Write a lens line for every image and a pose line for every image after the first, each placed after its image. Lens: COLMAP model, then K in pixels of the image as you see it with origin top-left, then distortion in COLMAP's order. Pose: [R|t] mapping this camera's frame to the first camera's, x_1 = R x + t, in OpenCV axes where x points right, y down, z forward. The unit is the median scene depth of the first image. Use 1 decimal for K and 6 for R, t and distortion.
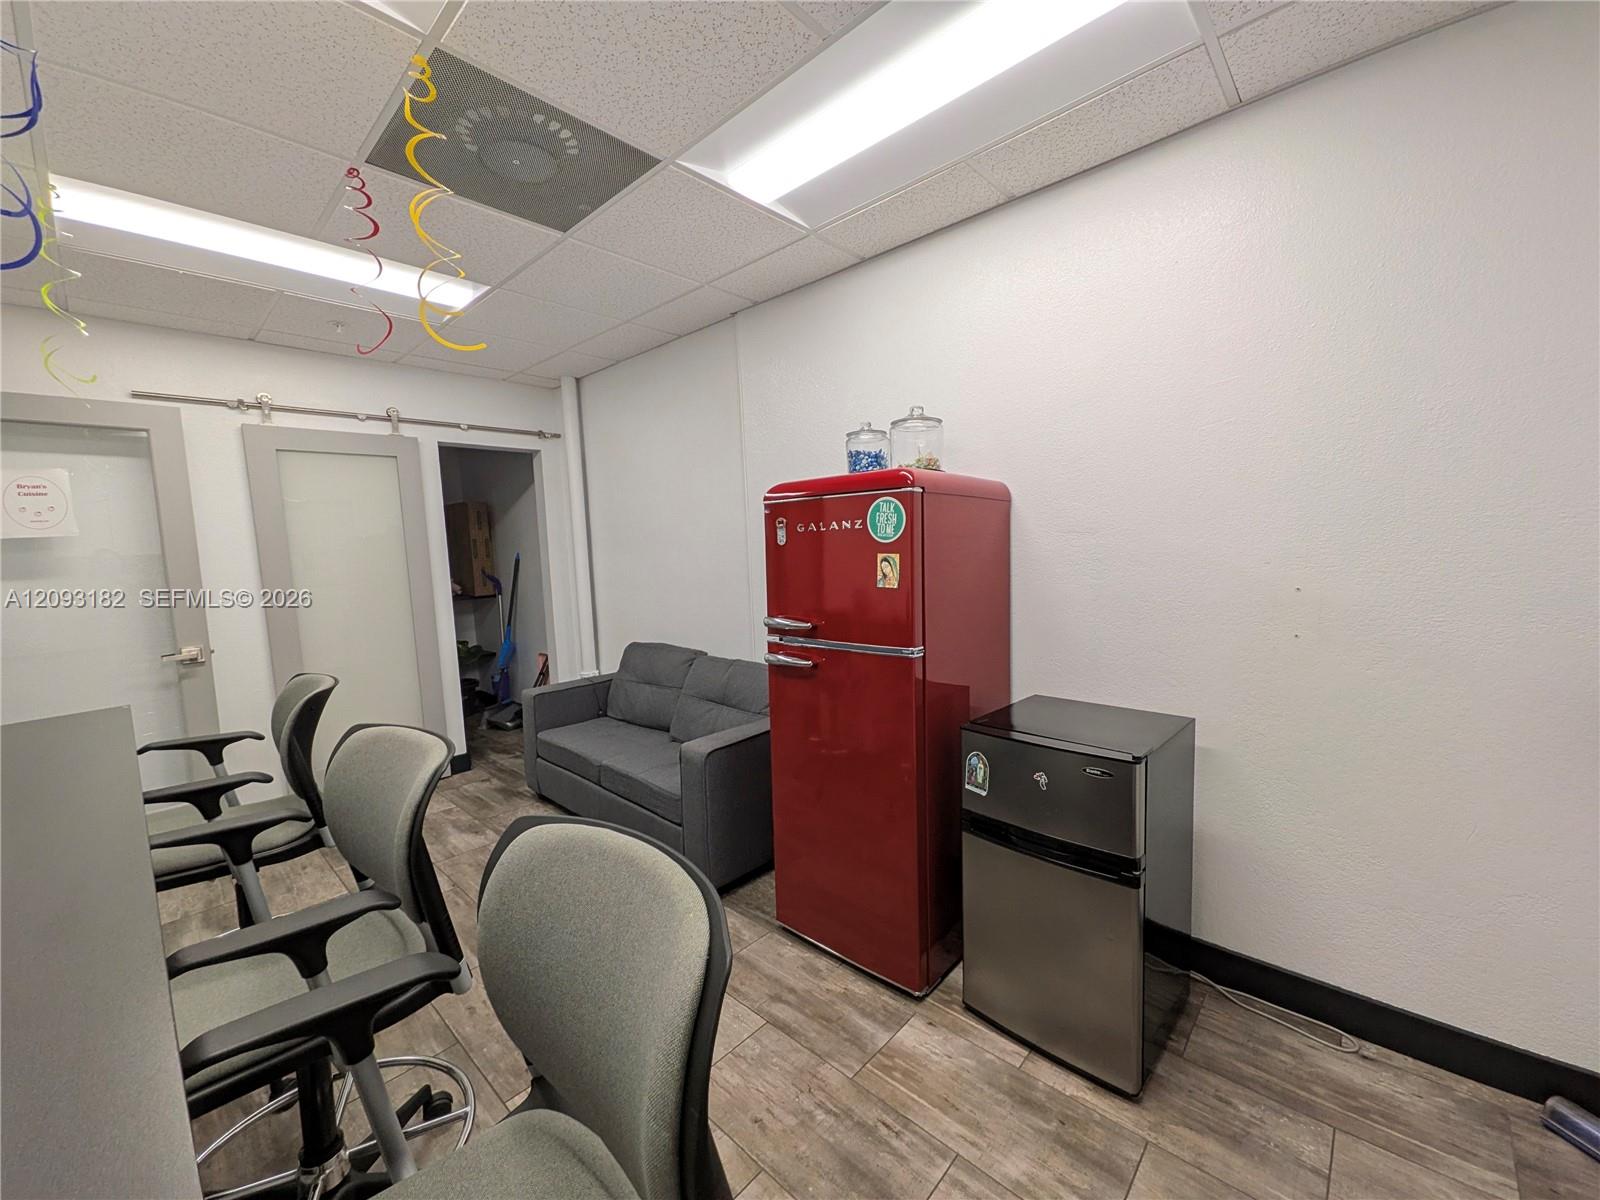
lens RADIAL K [[632.4, 0, 808.3], [0, 632.4, 601.1], [0, 0, 1]] dist [0.004592, -0.001342]
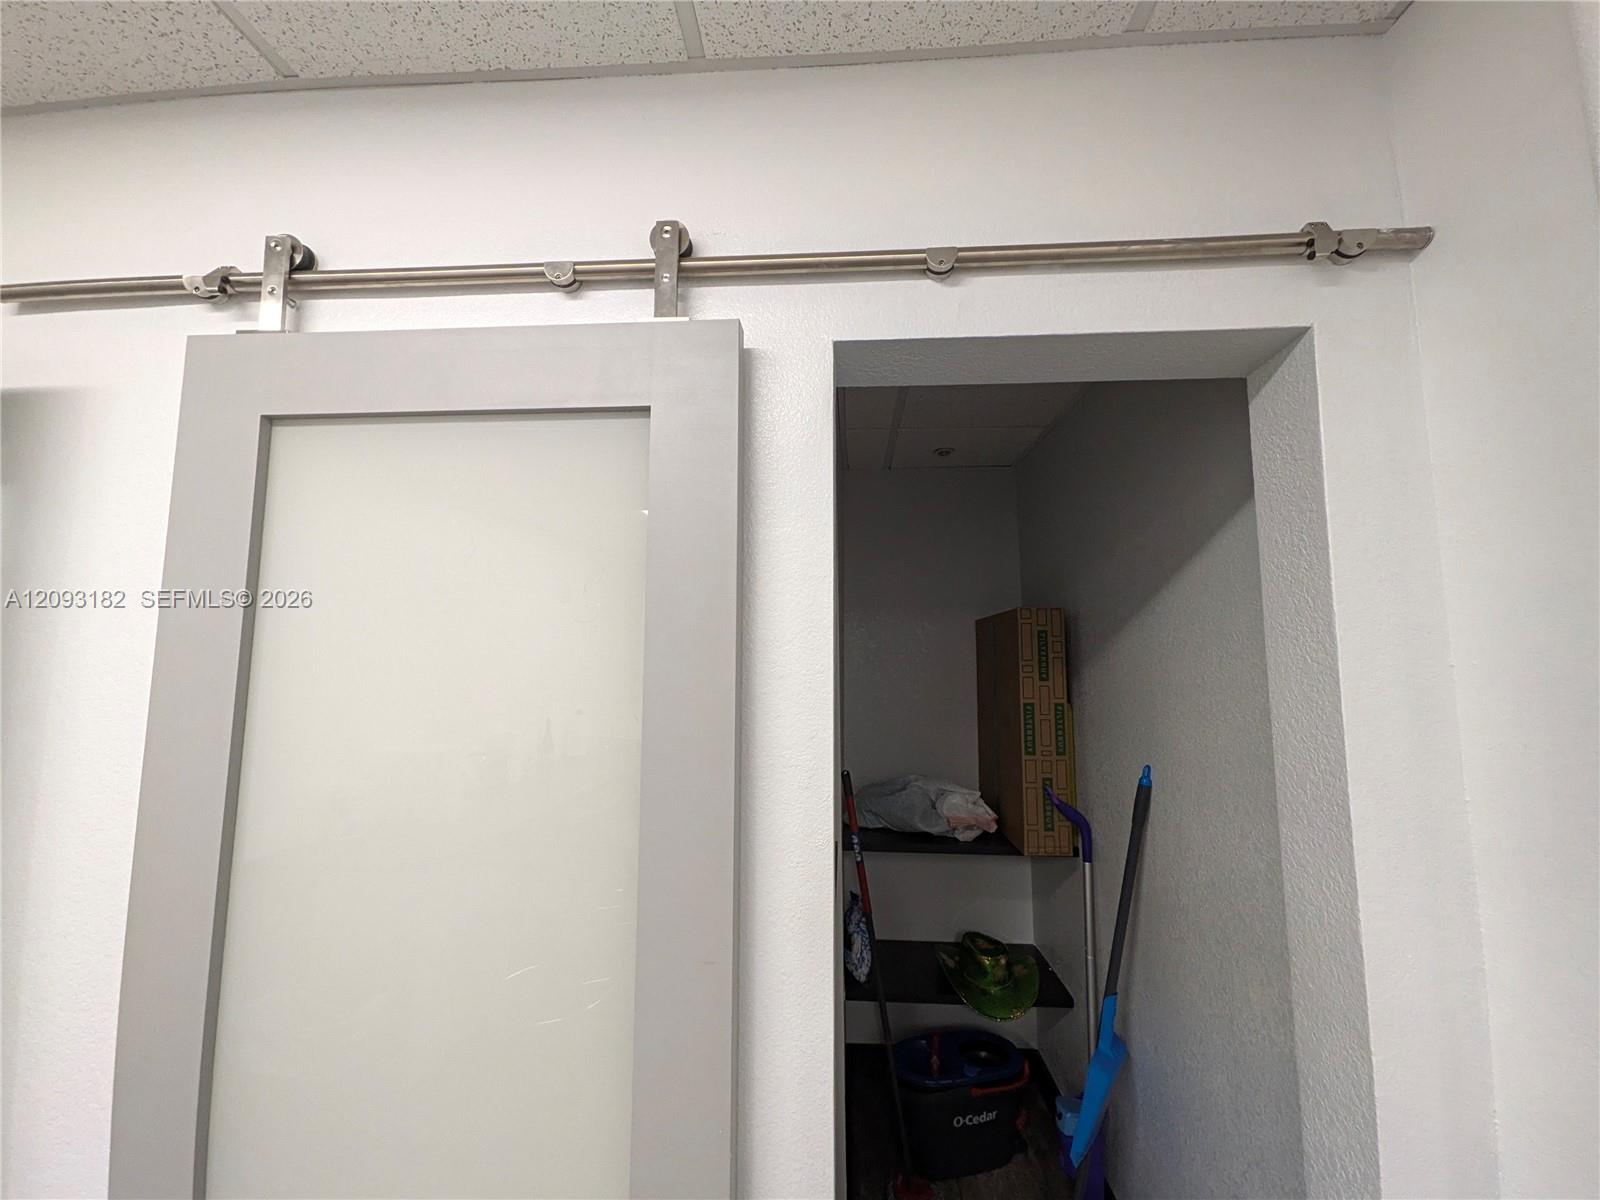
lens RADIAL K [[632.4, 0, 806.2], [0, 632.4, 604.2], [0, 0, 1]] dist [0.004592, -0.001342]
pose [[0.623083, -0.025772, -0.781731, -0.313017], [-0.109424, 0.986756, -0.119748, -0.096930], [0.774464, 0.160153, 0.612011, 0.656554]]
